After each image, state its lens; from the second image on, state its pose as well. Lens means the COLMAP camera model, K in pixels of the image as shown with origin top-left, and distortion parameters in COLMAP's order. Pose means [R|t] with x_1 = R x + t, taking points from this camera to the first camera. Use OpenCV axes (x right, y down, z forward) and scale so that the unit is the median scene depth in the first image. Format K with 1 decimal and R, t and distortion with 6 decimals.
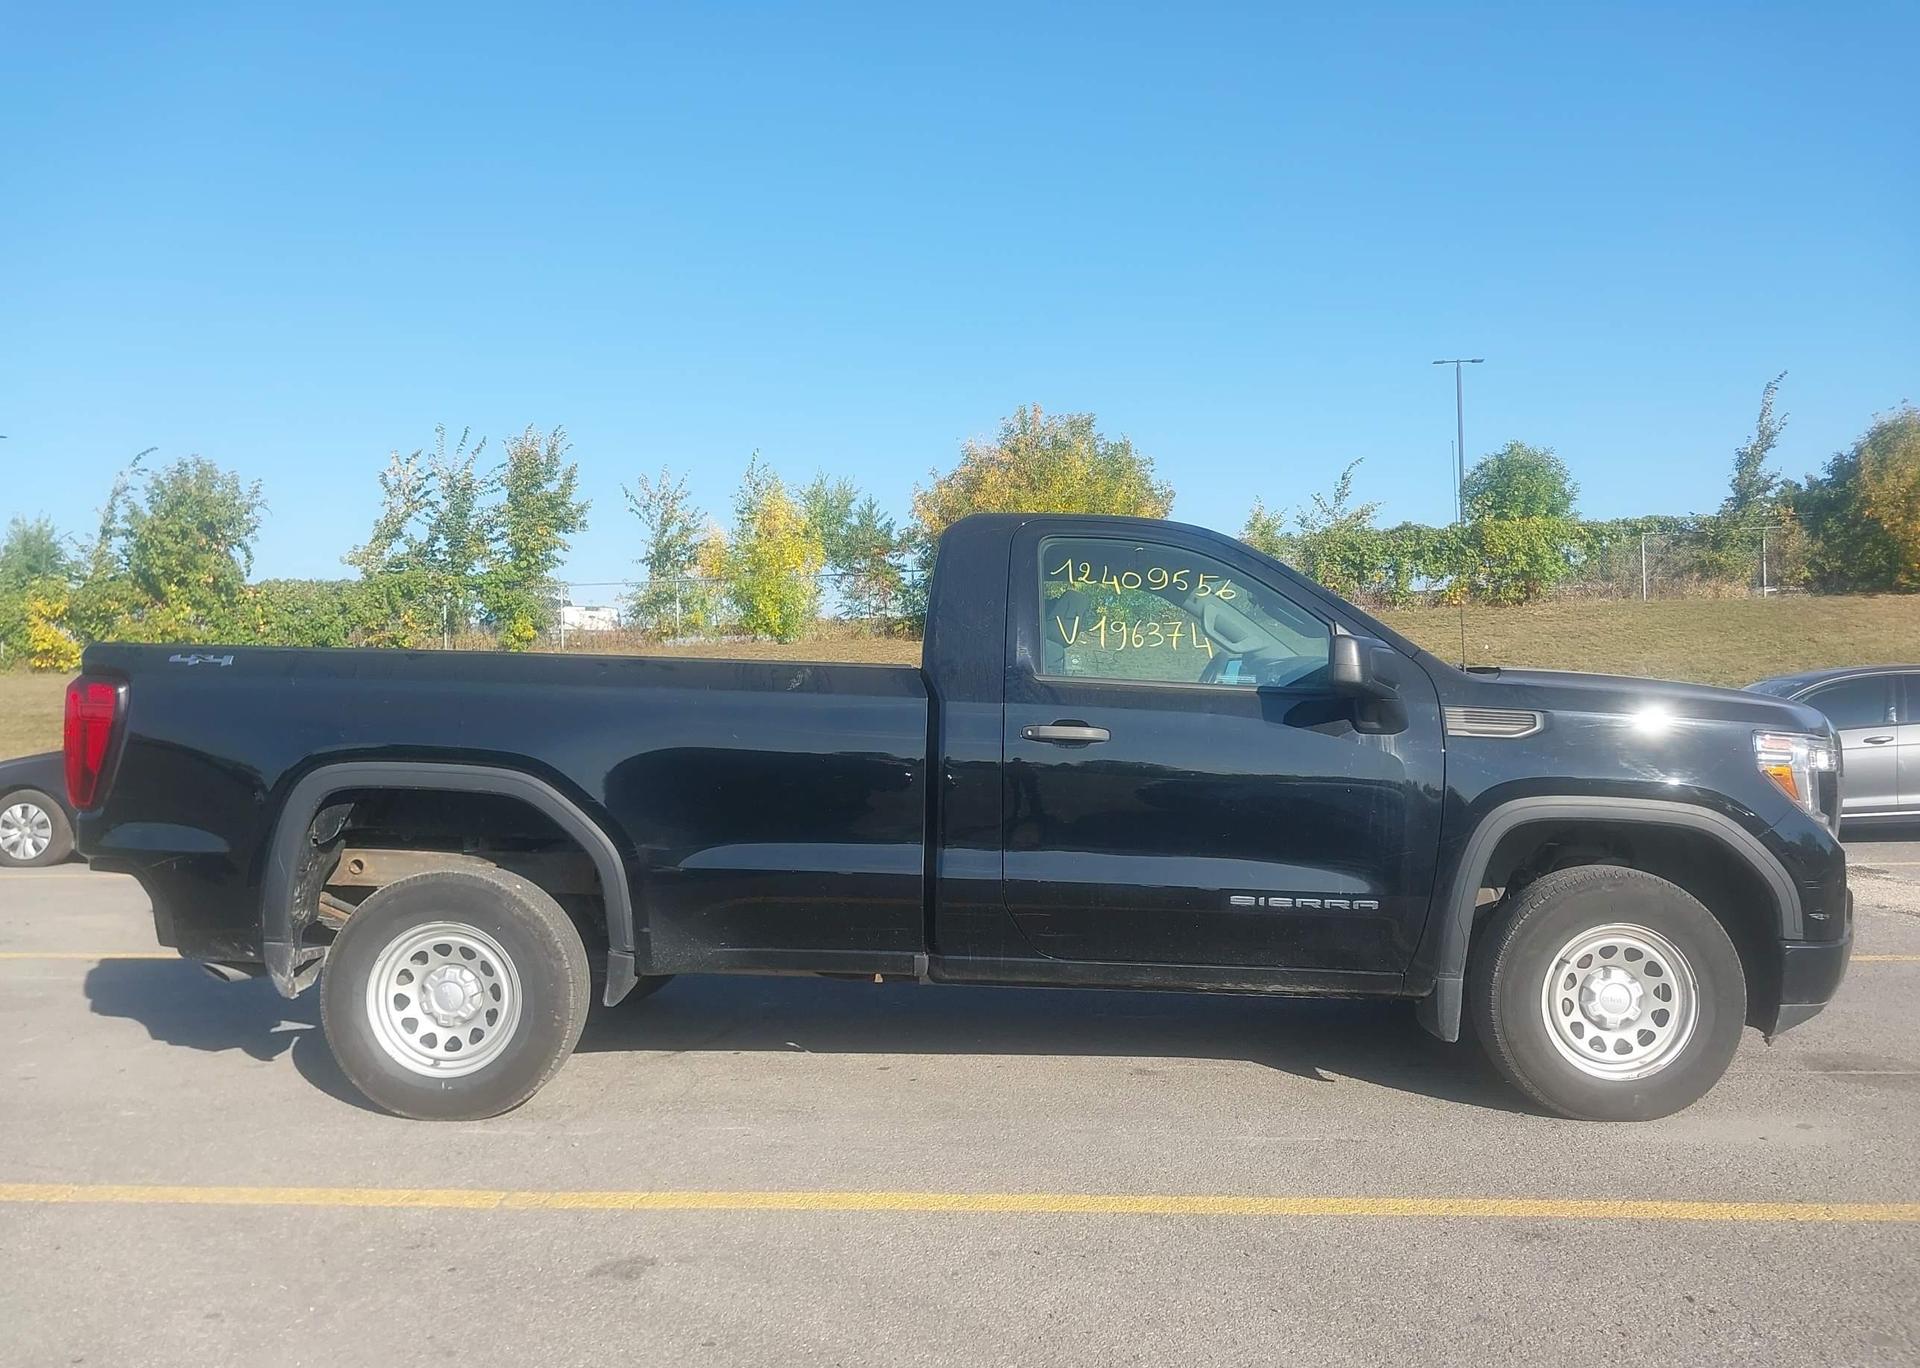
lens RADIAL K [[1546.9, 0, 1003.5], [0, 1546.9, 682.1], [0, 0, 1]] dist [0.149879, -0.396941]
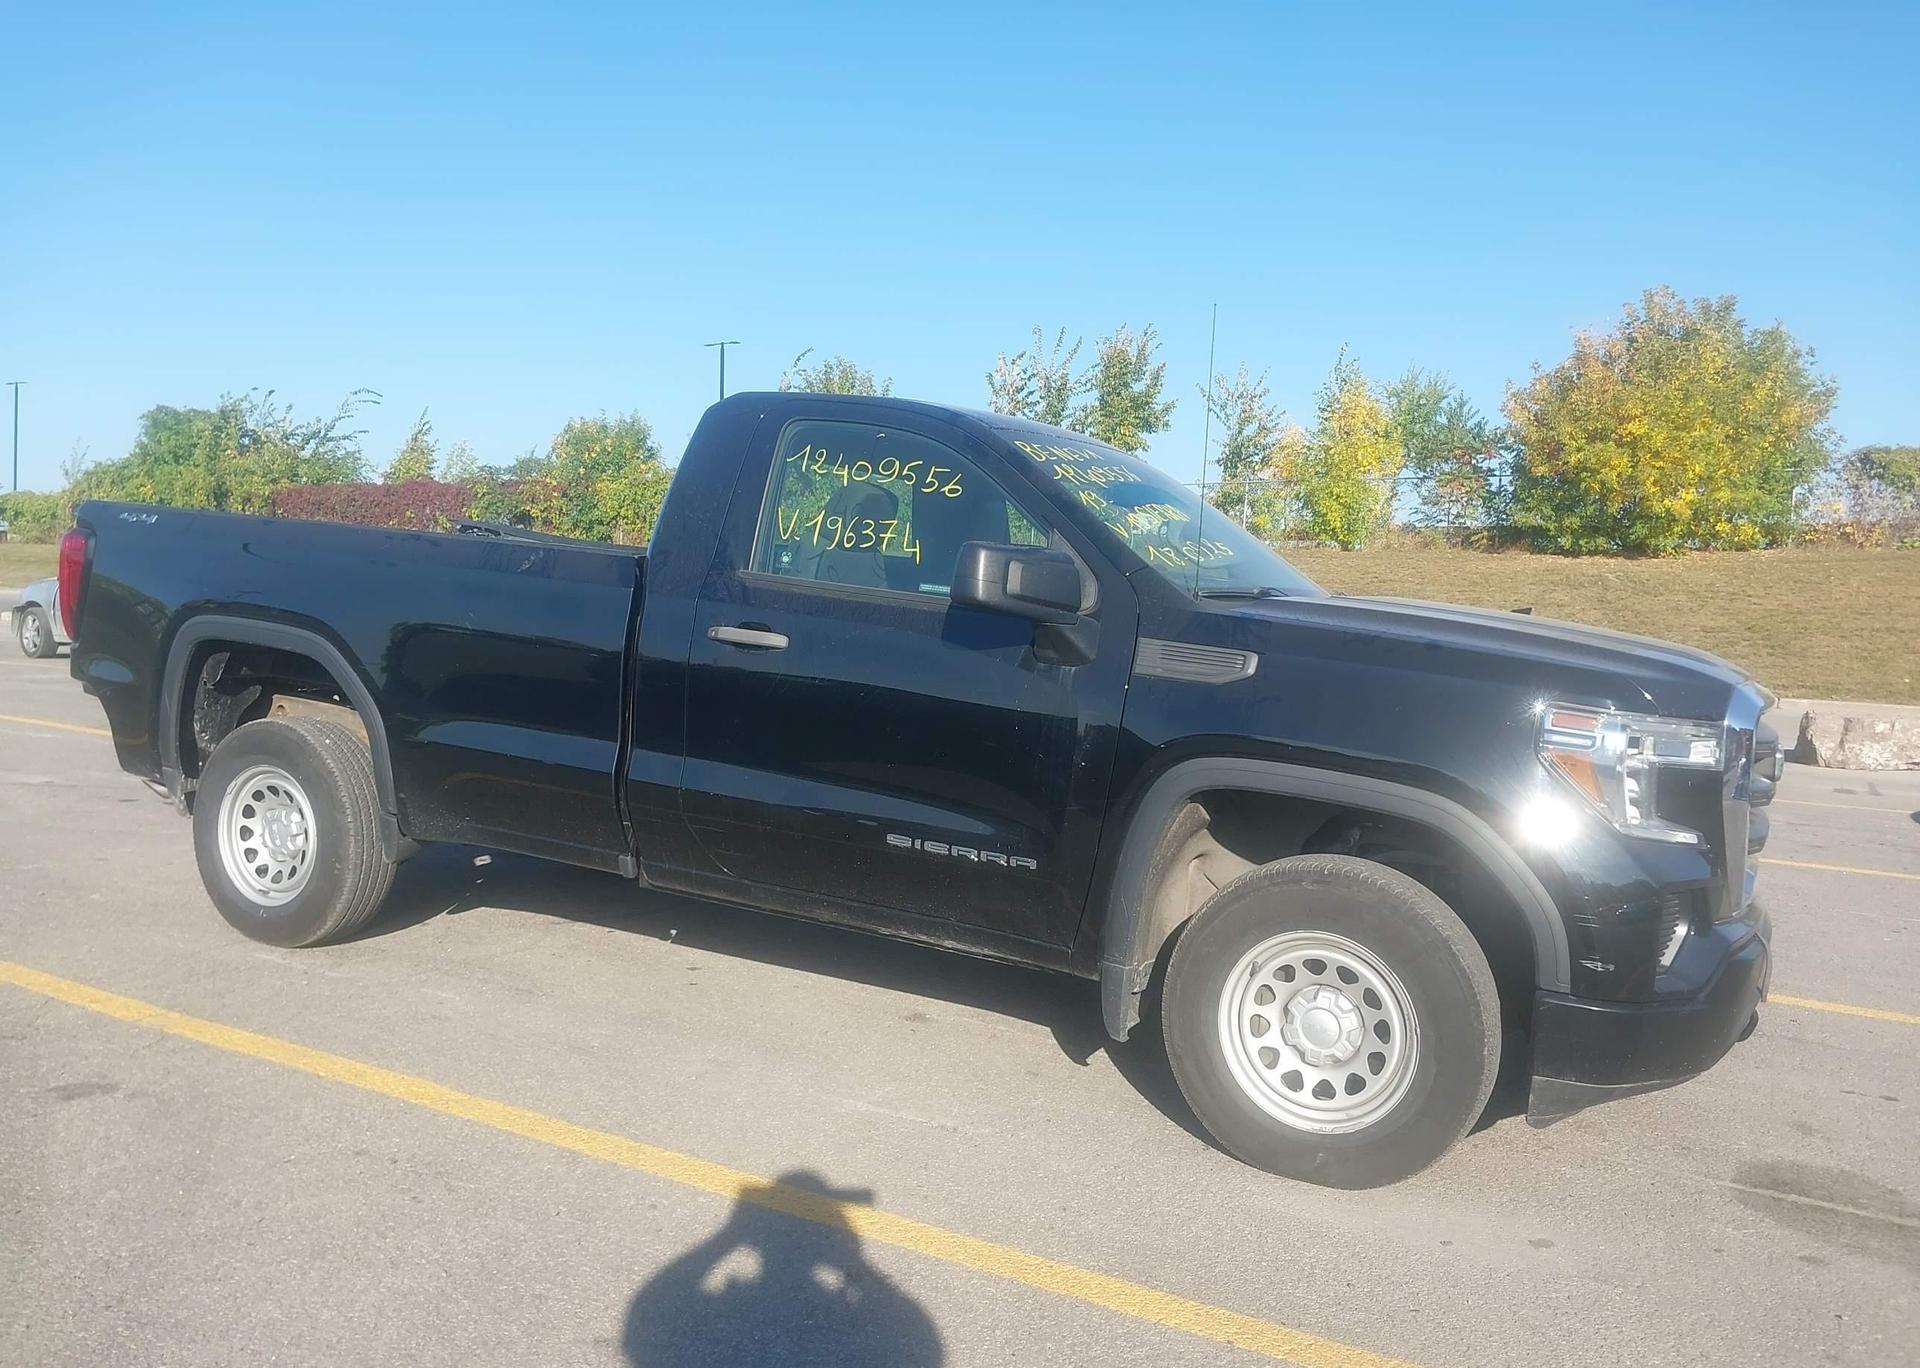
lens RADIAL K [[1540.3, 0, 961.8], [0, 1540.3, 712.9], [0, 0, 1]] dist [0.185393, -0.412004]
pose [[0.893541, 0.093301, -0.439179, 0.084130], [-0.057568, 0.993904, 0.094024, -0.002345], [0.445275, -0.058732, 0.893466, 0.035954]]
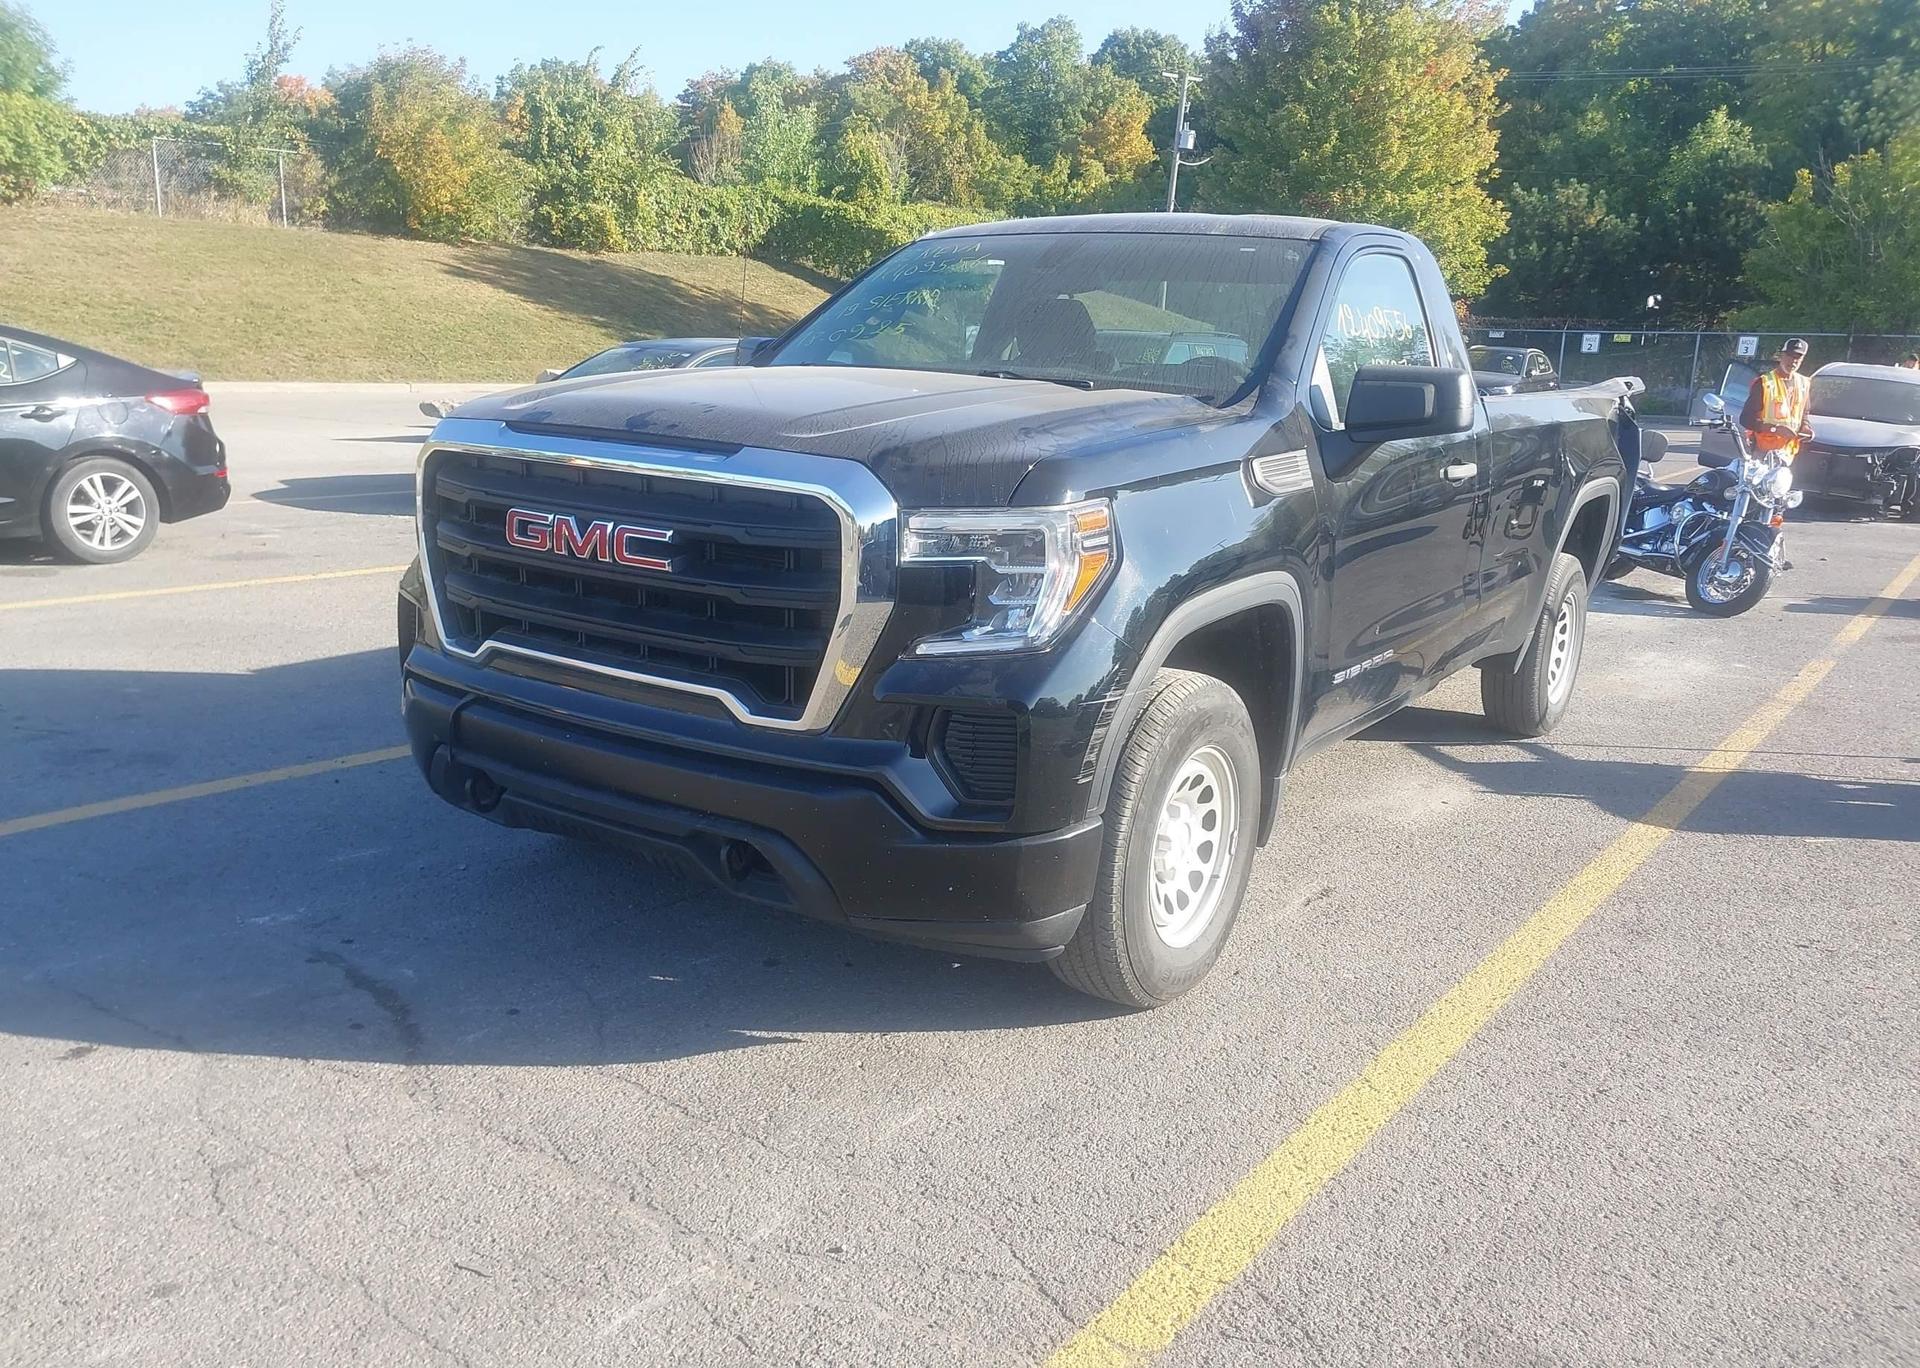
lens RADIAL K [[1523.3, 0, 990.1], [0, 1523.3, 690.6], [0, 0, 1]] dist [0.015705, -0.009073]
pose [[0.537162, -0.143976, 0.831101, -0.096167], [-0.064757, 0.975377, 0.210824, -0.002807], [-0.840990, -0.167066, 0.514612, 0.102523]]
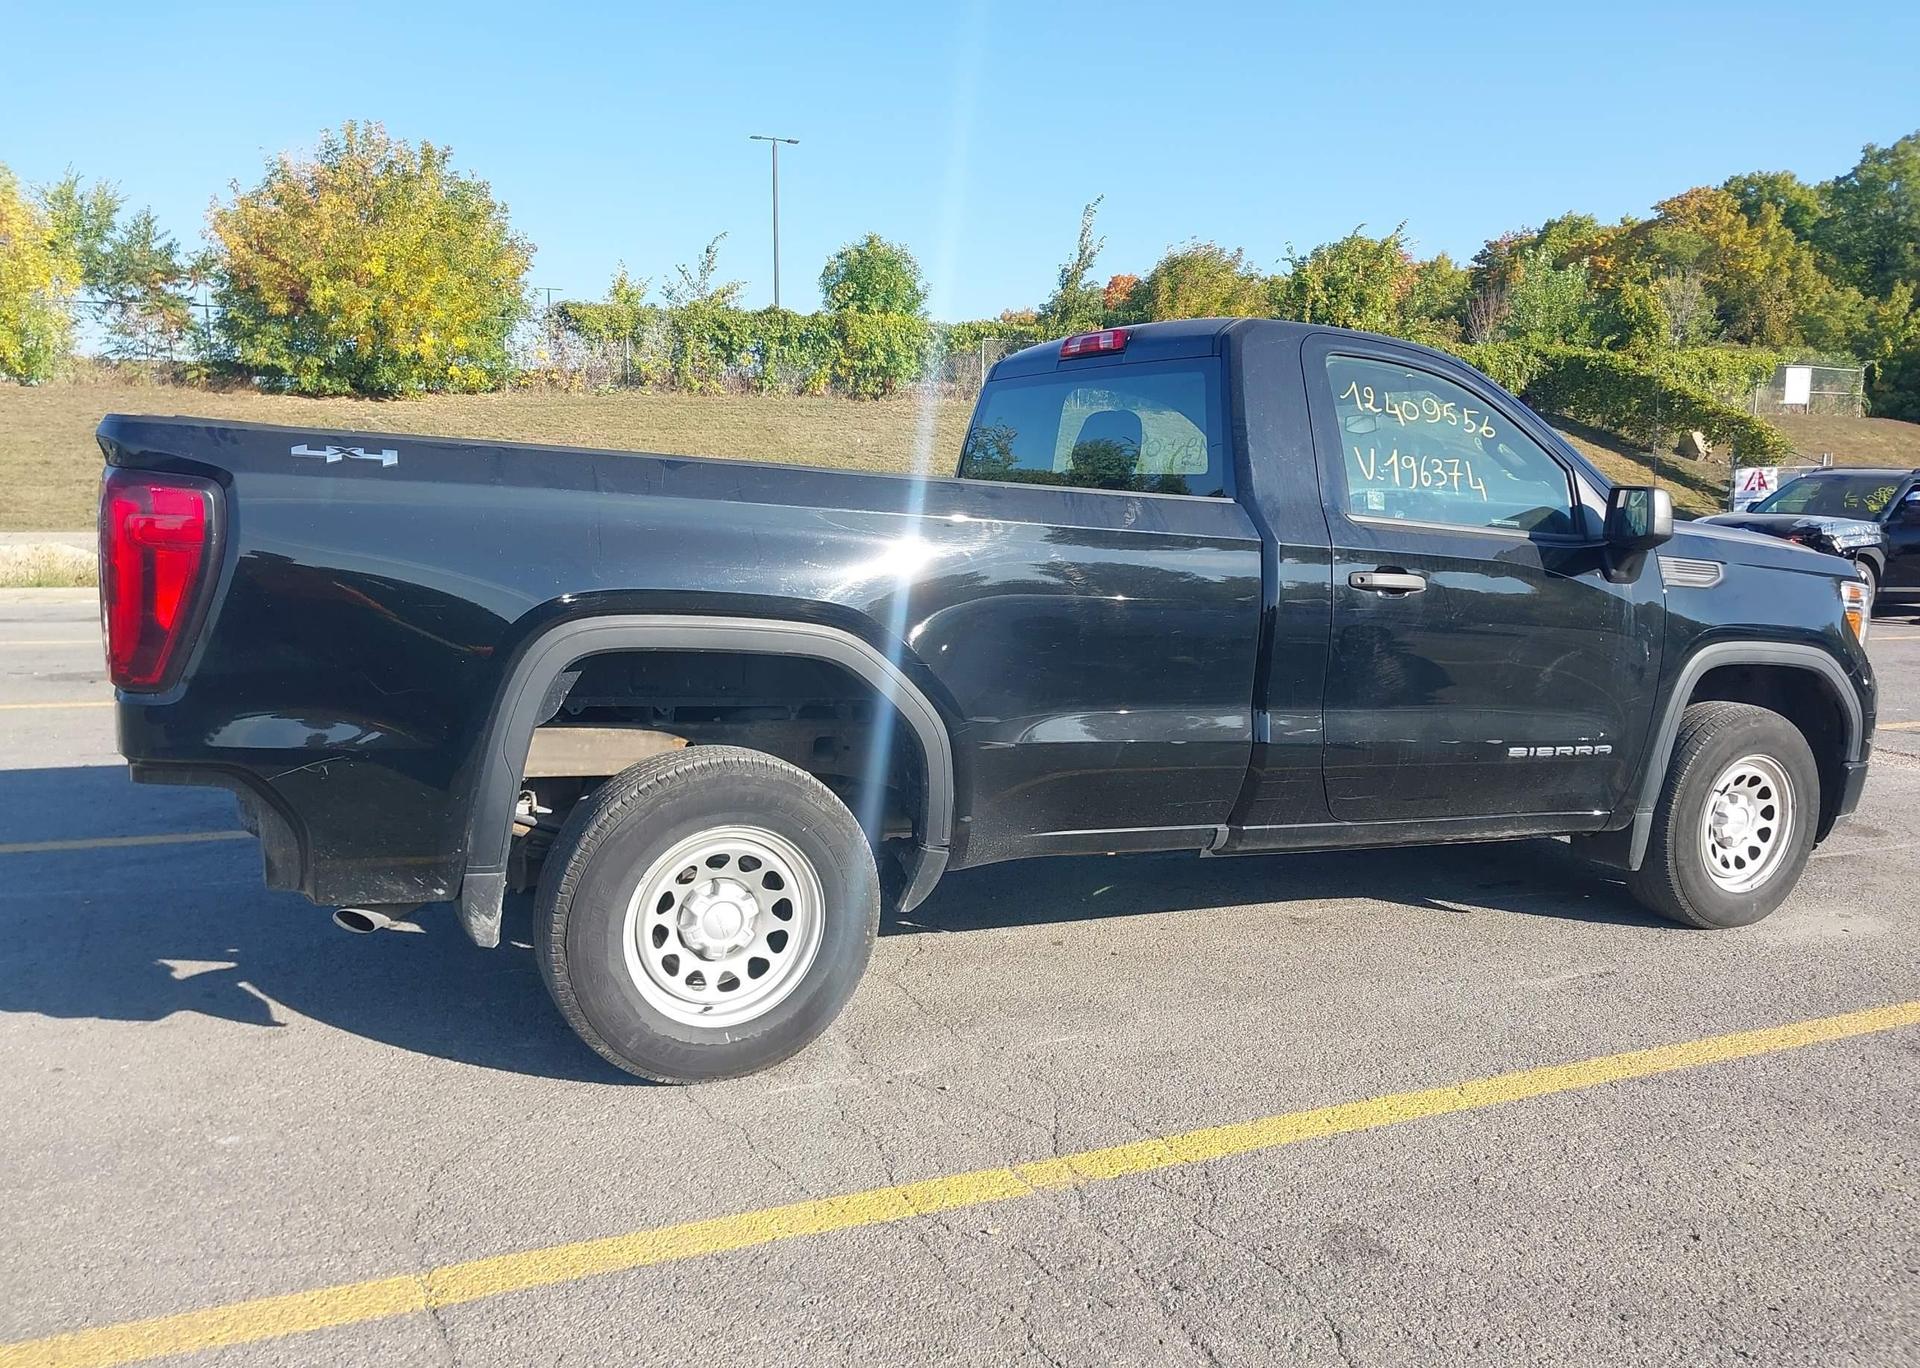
lens RADIAL K [[1535.3, 0, 1004.3], [0, 1535.3, 689.0], [0, 0, 1]] dist [0.055090, -0.075779]
pose [[0.874922, -0.026302, 0.483549, -0.090203], [-0.046128, 0.989457, 0.137283, -0.002687], [-0.482062, -0.142417, 0.864485, 0.047691]]
